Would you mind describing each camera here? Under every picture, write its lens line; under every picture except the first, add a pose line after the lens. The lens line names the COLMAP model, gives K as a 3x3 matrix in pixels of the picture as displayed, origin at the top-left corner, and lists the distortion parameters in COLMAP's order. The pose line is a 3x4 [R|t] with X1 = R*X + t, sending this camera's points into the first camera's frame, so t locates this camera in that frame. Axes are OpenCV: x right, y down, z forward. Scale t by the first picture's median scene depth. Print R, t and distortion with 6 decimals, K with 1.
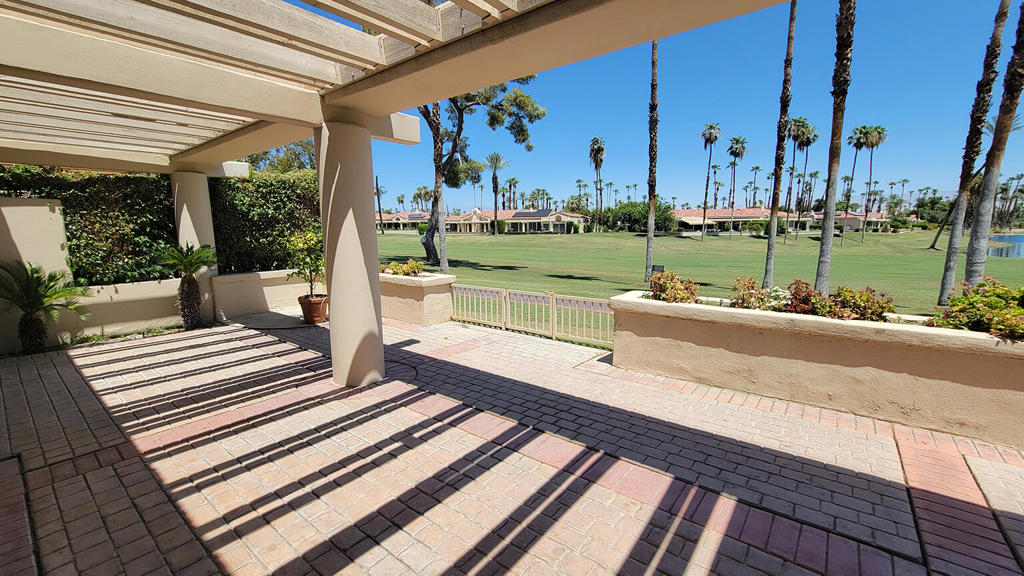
lens RADIAL K [[423.2, 0, 512.0], [0, 423.2, 288.0], [0, 0, 1]] dist [-0.001874, -0.000304]
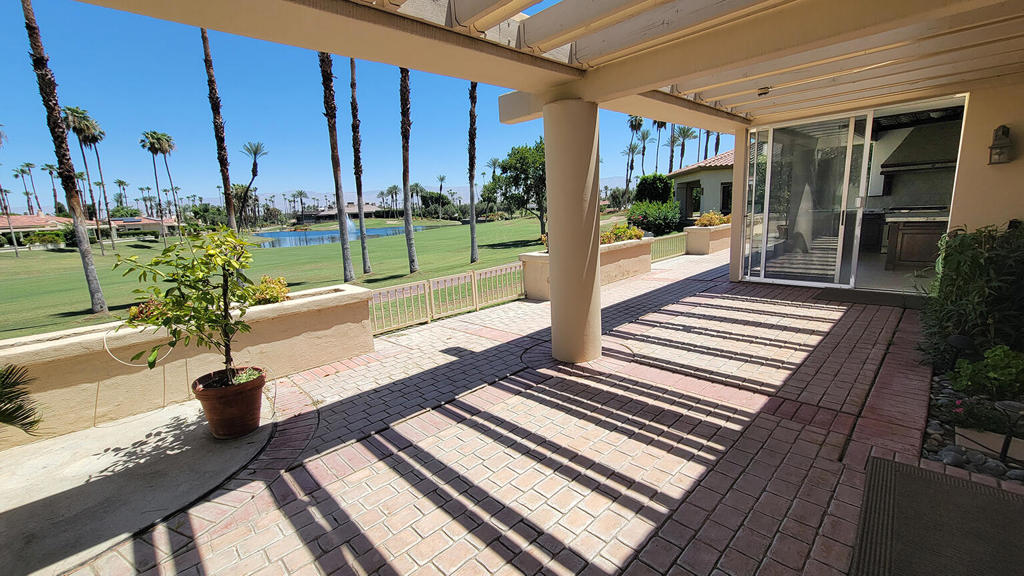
lens RADIAL K [[423.2, 0, 512.0], [0, 423.2, 288.0], [0, 0, 1]] dist [-0.001874, -0.000304]
pose [[0.129140, -0.180137, 0.975127, -0.102586], [0.195251, 0.968730, 0.153097, -0.009827], [-0.972214, 0.170623, 0.160274, 0.073486]]
